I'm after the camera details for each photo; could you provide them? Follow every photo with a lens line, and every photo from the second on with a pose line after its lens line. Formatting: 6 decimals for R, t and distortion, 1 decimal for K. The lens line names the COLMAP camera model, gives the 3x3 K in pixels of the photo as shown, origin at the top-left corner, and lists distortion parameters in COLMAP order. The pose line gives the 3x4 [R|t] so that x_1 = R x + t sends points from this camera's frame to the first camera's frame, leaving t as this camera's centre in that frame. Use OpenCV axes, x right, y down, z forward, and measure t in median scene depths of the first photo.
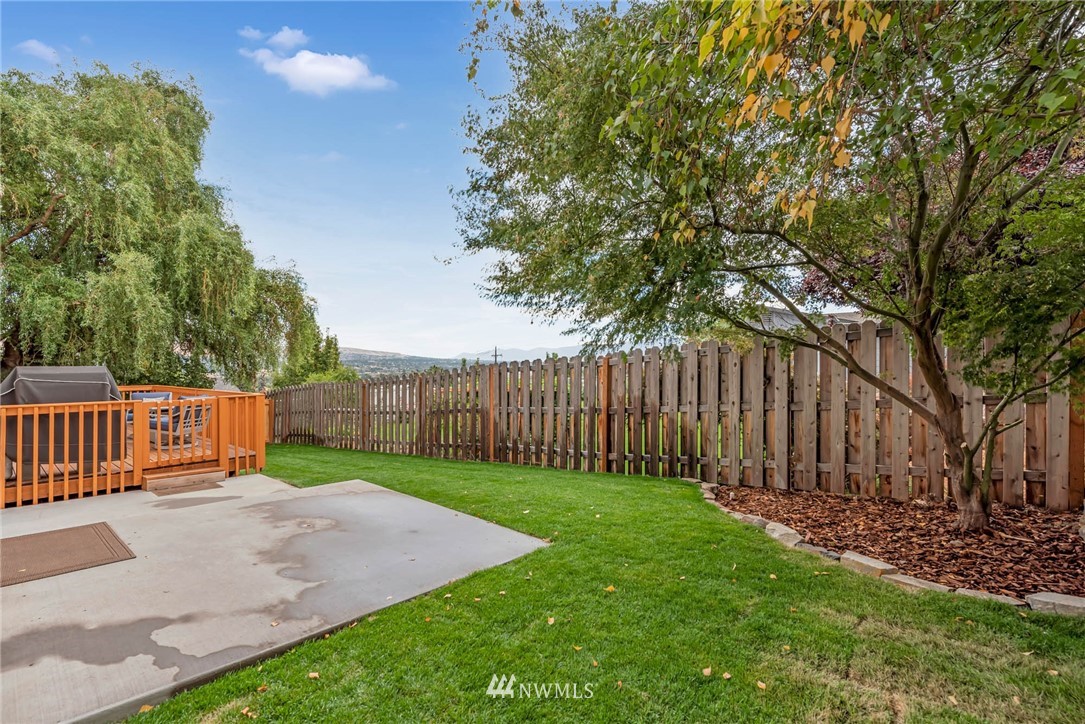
lens RADIAL K [[531.1, 0, 541.0], [0, 531.1, 363.4], [0, 0, 1]] dist [-0.000064, 0.000000]
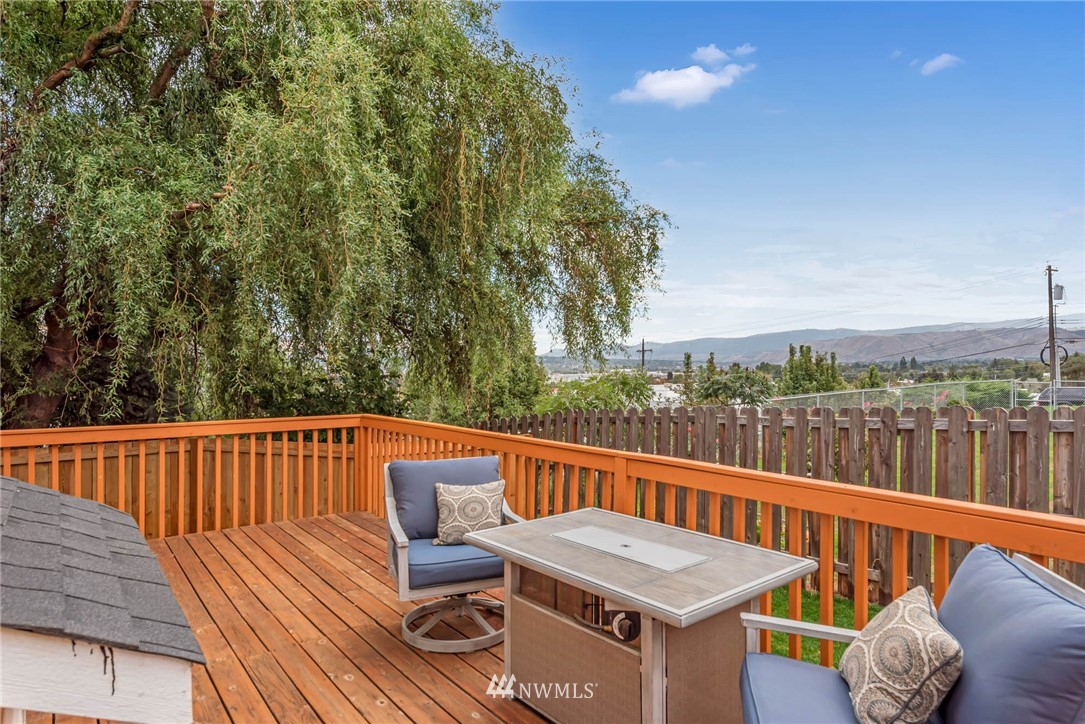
lens RADIAL K [[613.2, 0, 543.2], [0, 613.2, 362.3], [0, 0, 1]] dist [-0.000995, 0.000055]
pose [[0.990446, 0.007477, -0.137695, -0.564731], [-0.007186, 0.999971, 0.002609, 0.000474], [0.137711, -0.001595, 0.990471, 0.596542]]
